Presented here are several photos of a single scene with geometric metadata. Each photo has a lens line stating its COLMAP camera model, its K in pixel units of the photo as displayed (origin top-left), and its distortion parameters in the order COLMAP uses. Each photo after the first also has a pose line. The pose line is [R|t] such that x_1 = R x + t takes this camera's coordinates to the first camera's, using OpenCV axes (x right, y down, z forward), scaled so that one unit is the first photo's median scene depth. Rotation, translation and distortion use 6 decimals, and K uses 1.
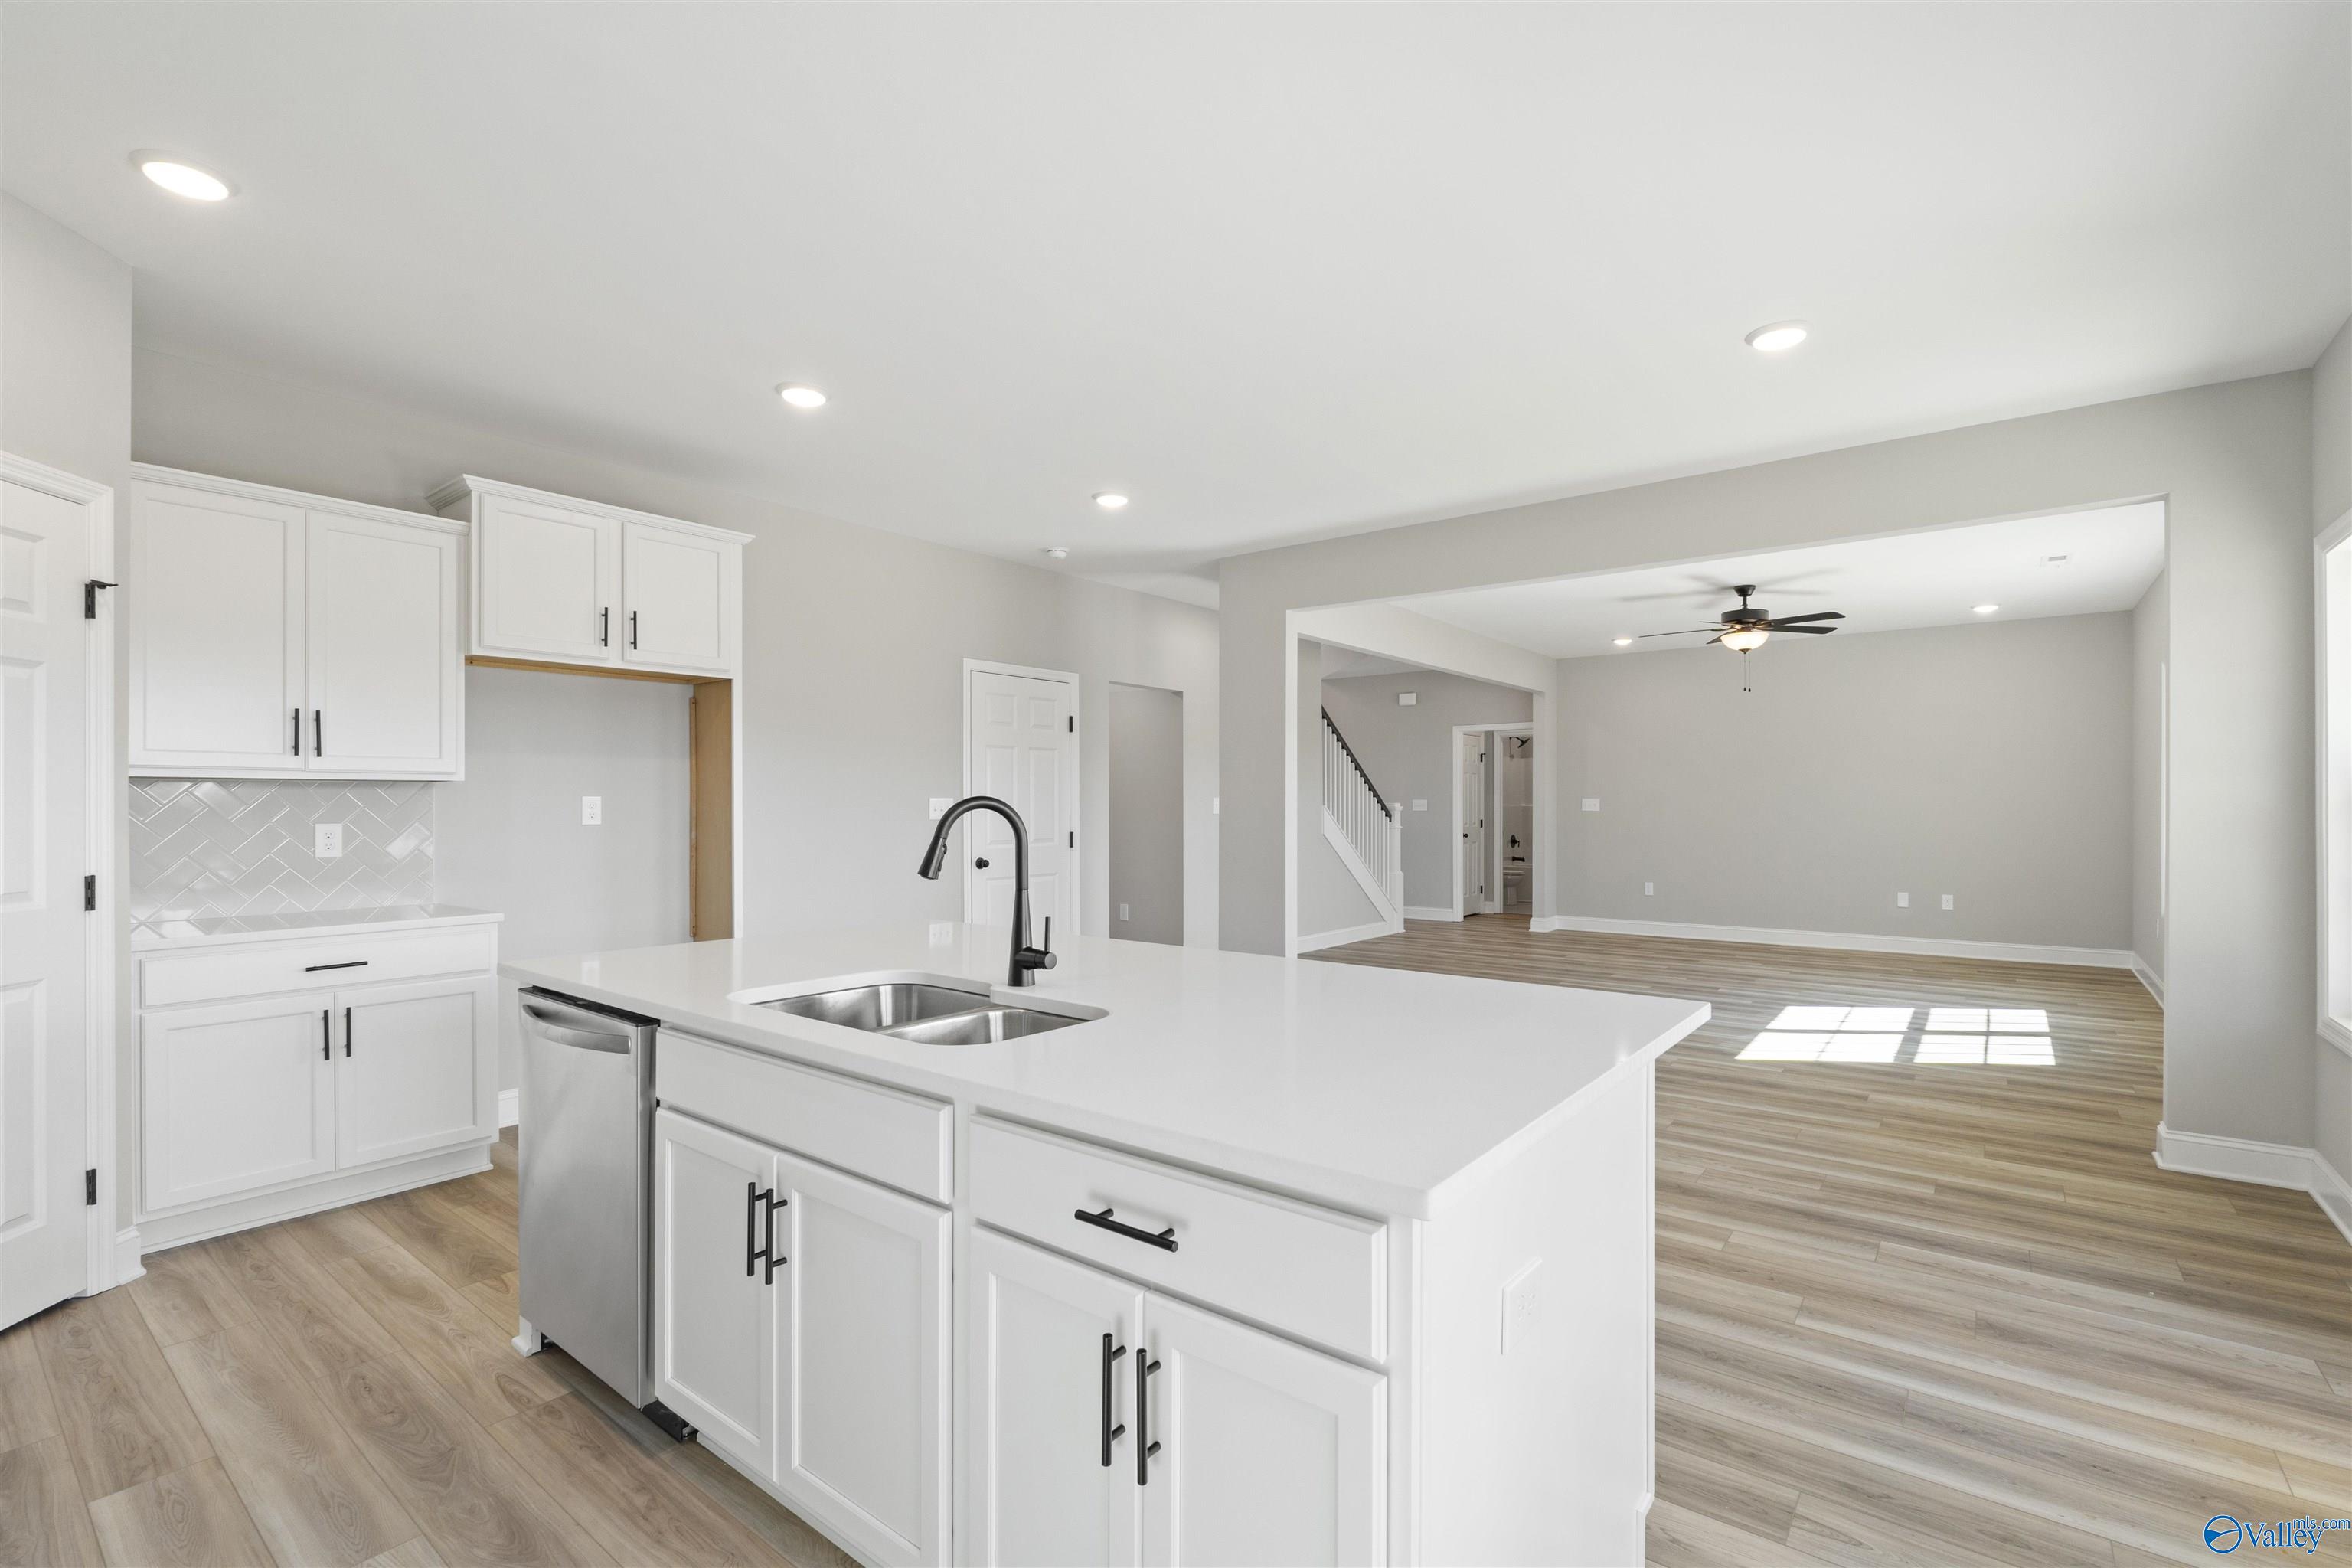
lens RADIAL K [[1044.3, 0, 1186.3], [0, 1044.3, 862.0], [0, 0, 1]] dist [-0.013520, -0.000203]
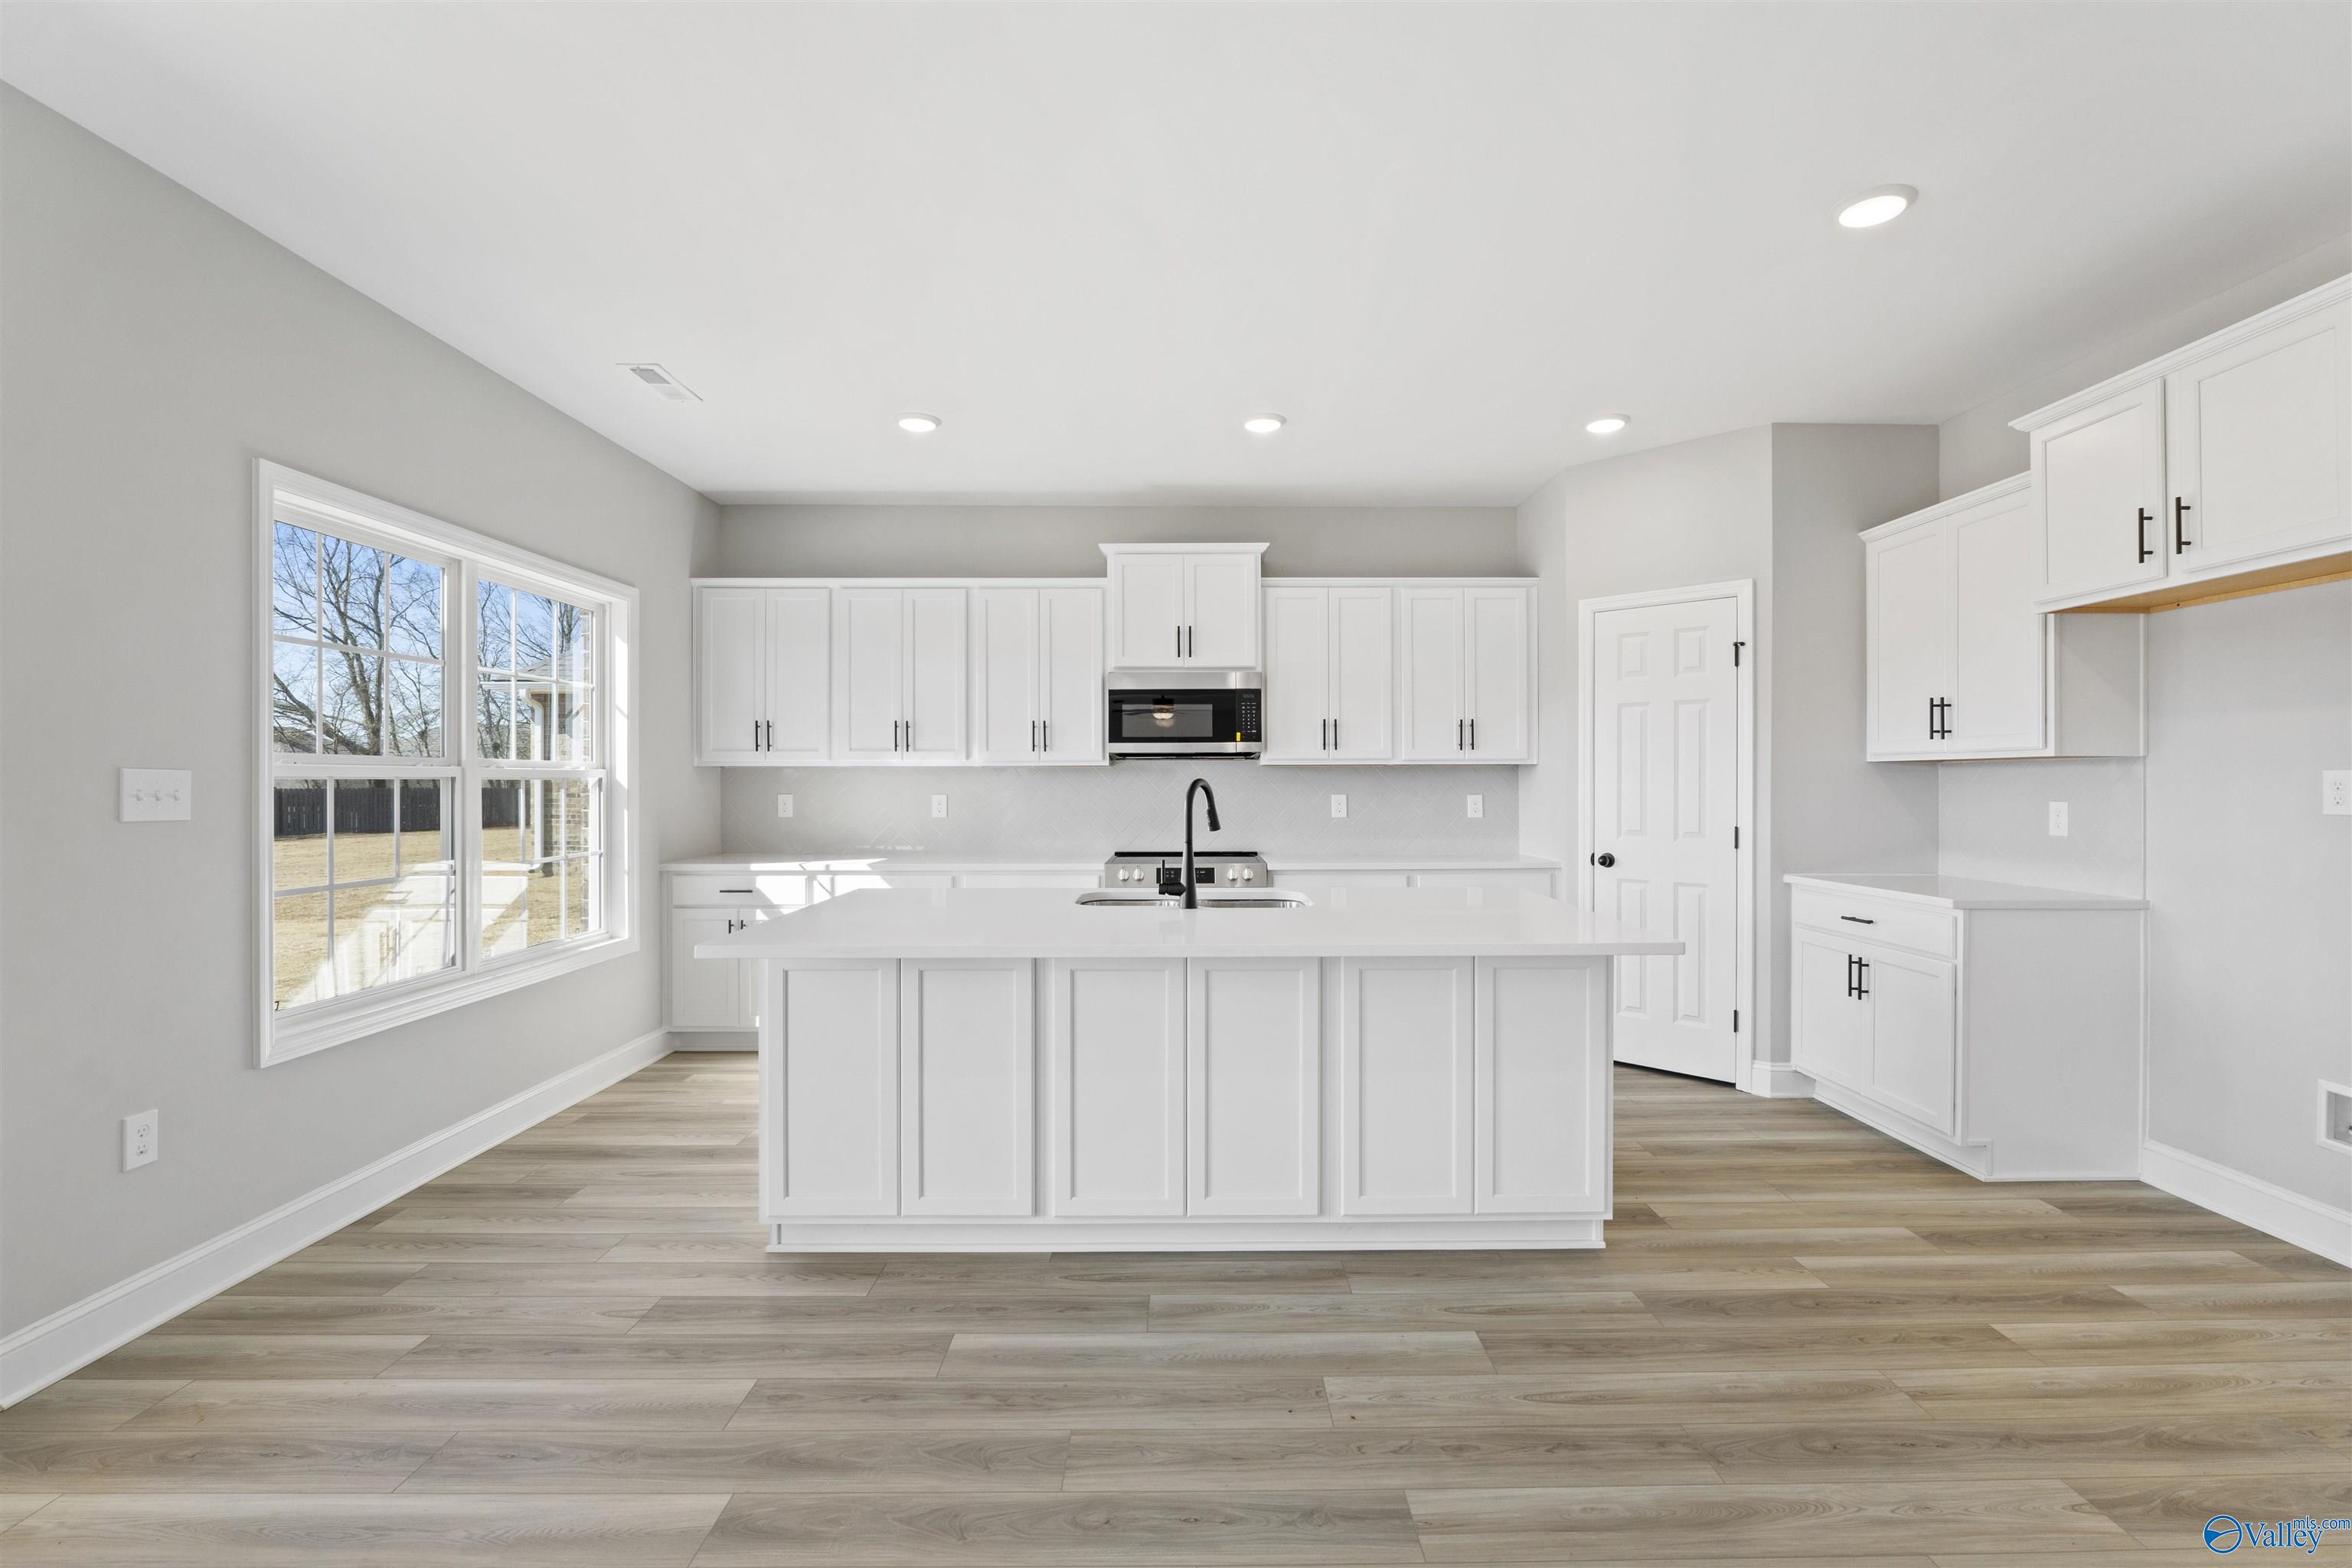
lens RADIAL K [[1046.0, 0, 1188.0], [0, 1046.0, 781.6], [0, 0, 1]] dist [-0.003342, -0.000406]
pose [[-0.787726, 0.000789, -0.616025, 0.478928], [-0.033165, 0.998495, 0.043687, -0.077360], [0.615132, 0.054844, -0.786514, 1.362552]]
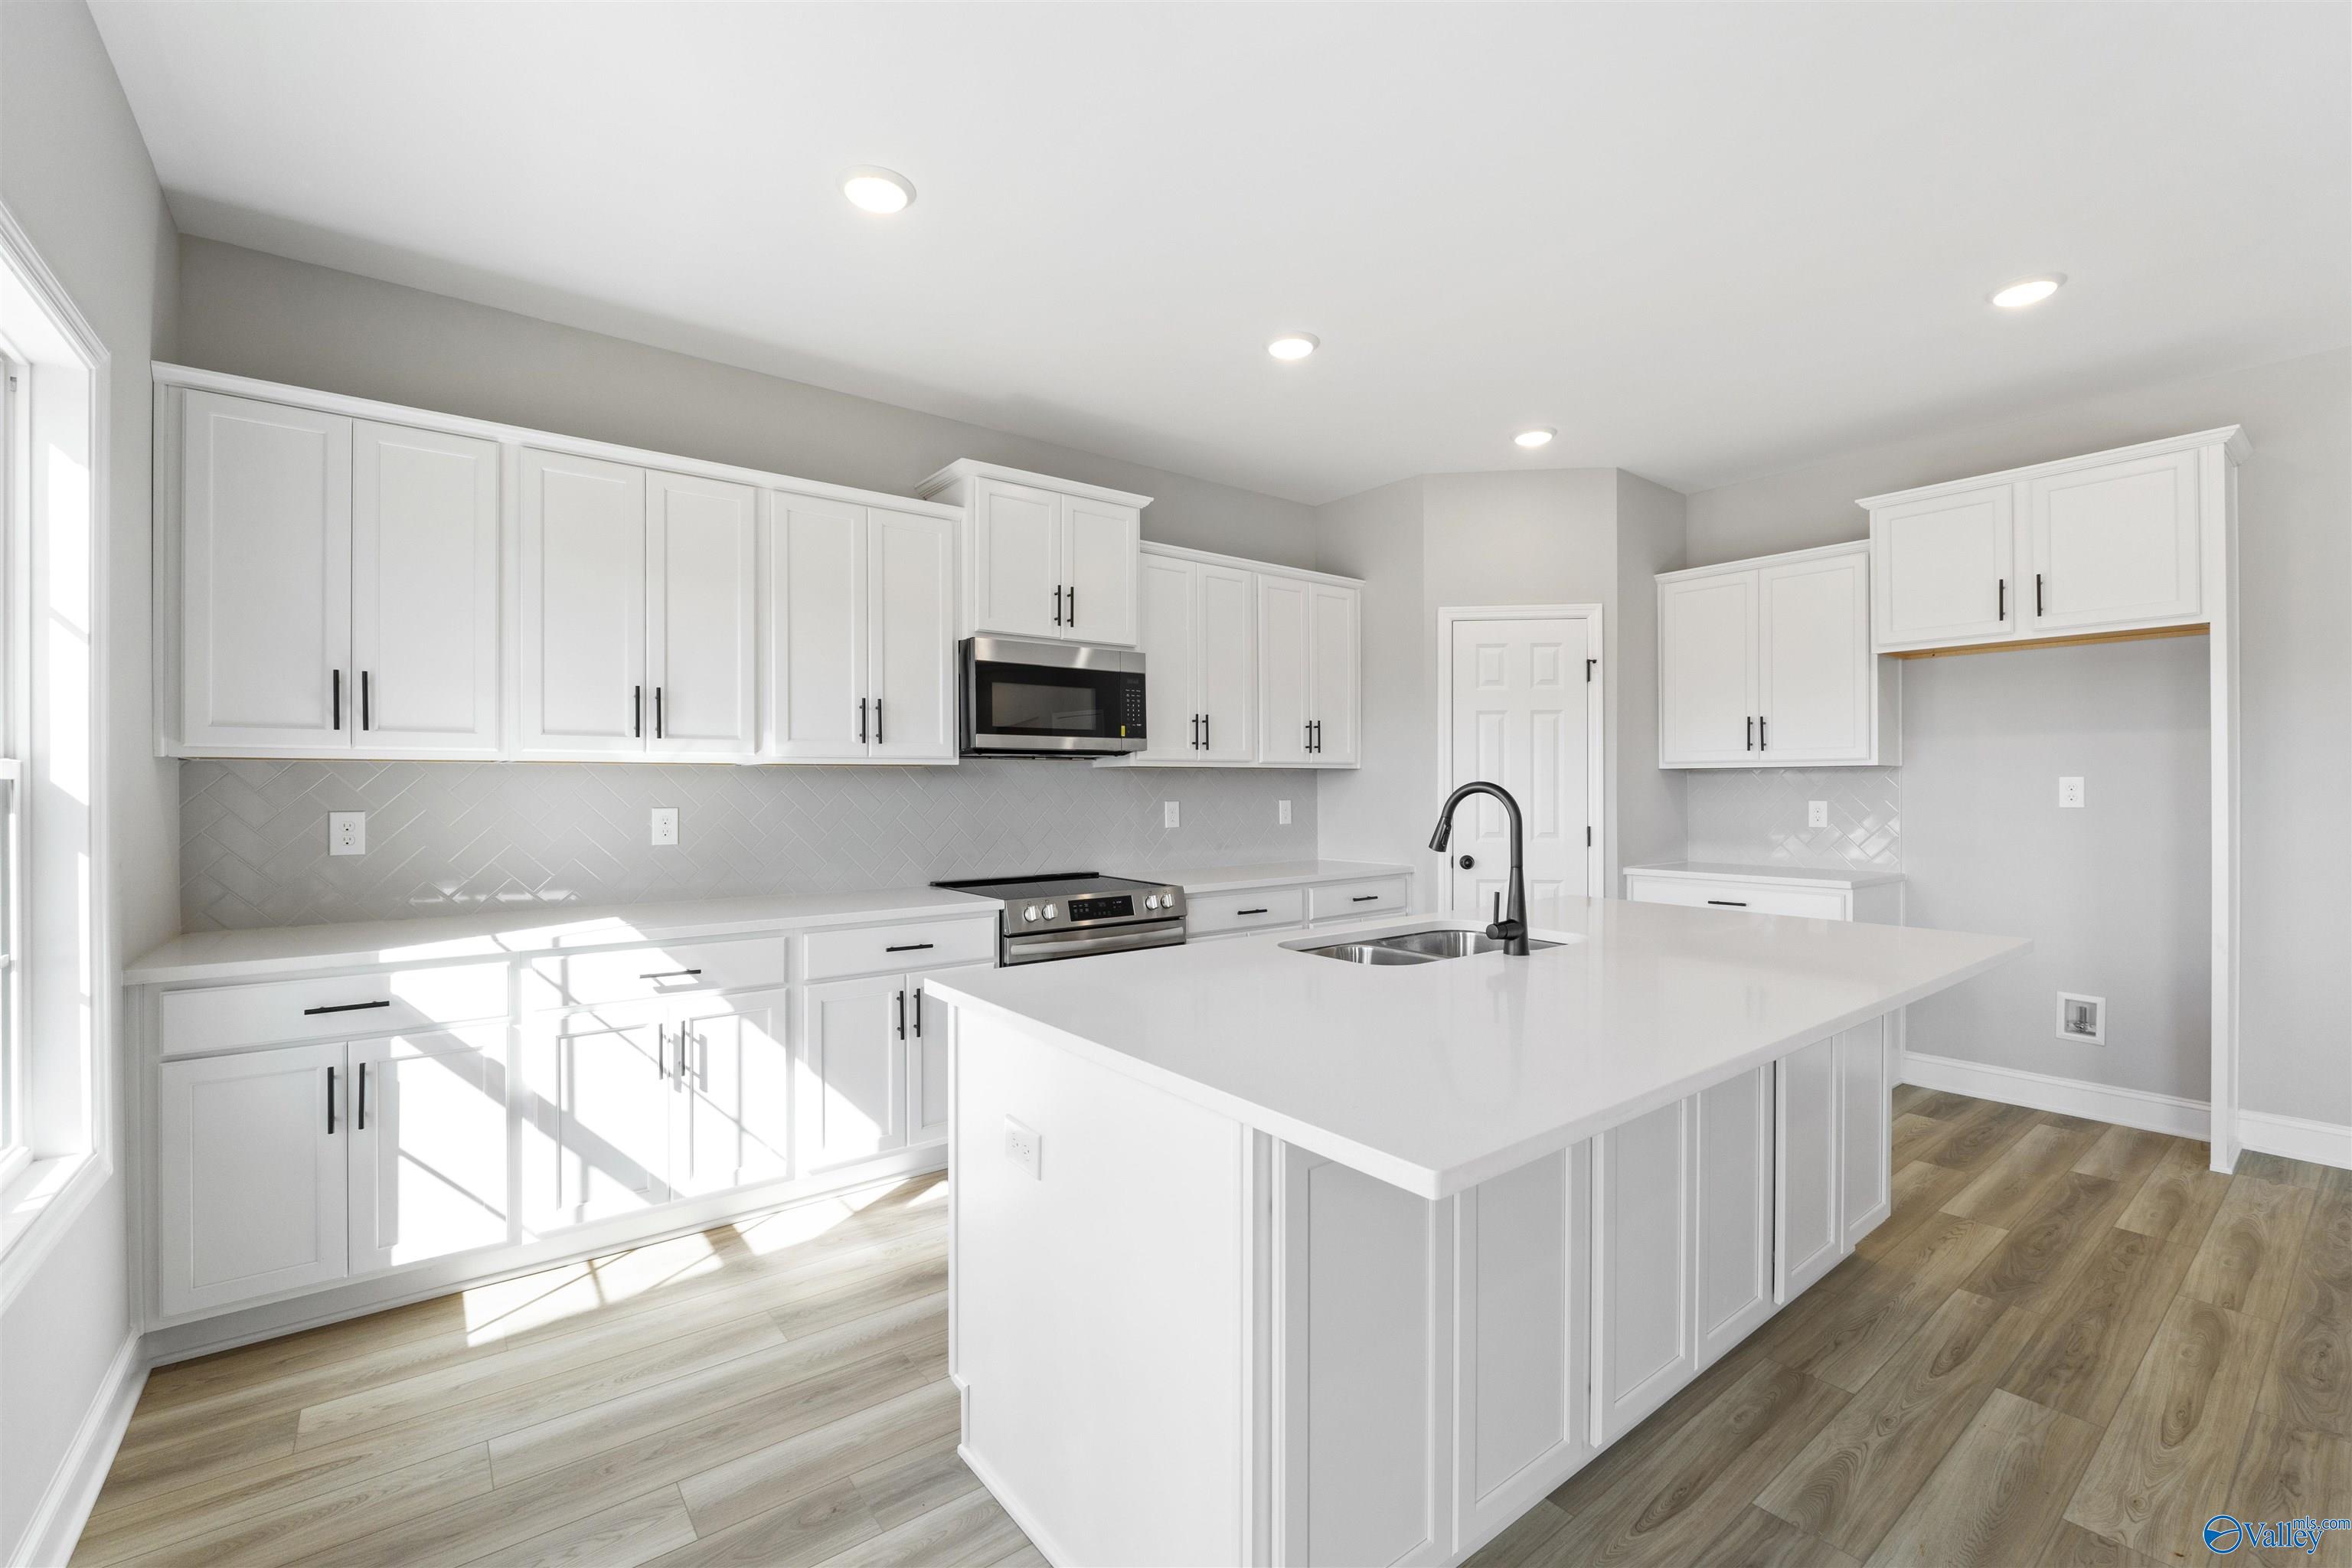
lens RADIAL K [[1005.8, 0, 1190.9], [0, 1005.8, 783.4], [0, 0, 1]] dist [-0.006993, -0.000188]
pose [[-0.240335, -0.002030, -0.970688, 0.606574], [-0.050910, 0.998648, 0.010517, -0.035484], [0.969354, 0.051945, -0.240113, 0.602292]]
